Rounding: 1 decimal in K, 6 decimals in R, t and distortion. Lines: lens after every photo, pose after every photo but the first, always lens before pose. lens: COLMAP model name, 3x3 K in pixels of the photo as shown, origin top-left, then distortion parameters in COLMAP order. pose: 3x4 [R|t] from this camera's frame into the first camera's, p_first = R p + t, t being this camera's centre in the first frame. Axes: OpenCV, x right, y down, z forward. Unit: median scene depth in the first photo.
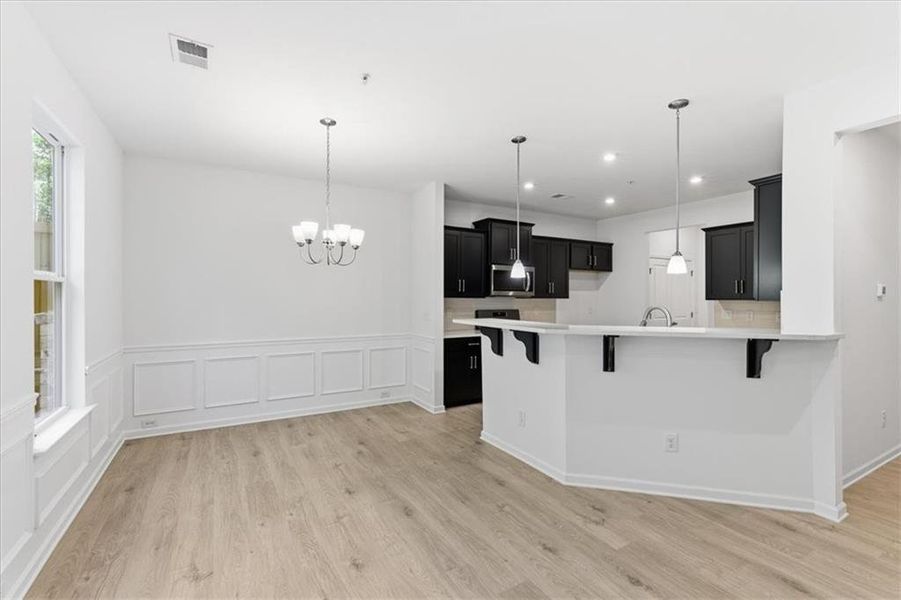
lens RADIAL K [[405.2, 0, 452.8], [0, 405.2, 298.7], [0, 0, 1]] dist [0.000986, 0.000312]
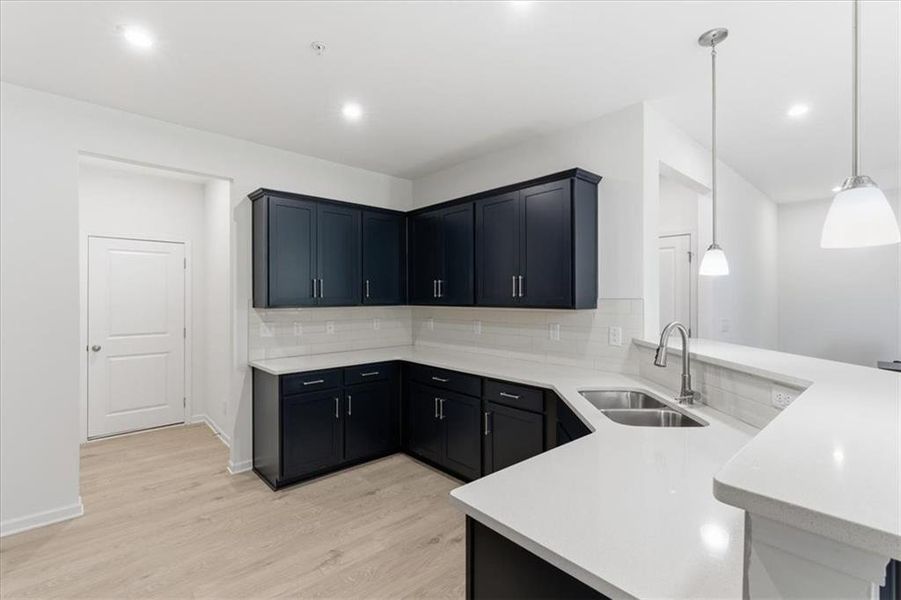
lens RADIAL K [[406.6, 0, 452.9], [0, 406.6, 296.0], [0, 0, 1]] dist [0.002418, 0.000886]
pose [[-0.212100, 0.001154, 0.977247, -0.042045], [0.002415, 0.999997, -0.000657, -0.026184], [-0.977245, 0.002220, -0.212102, 1.601682]]
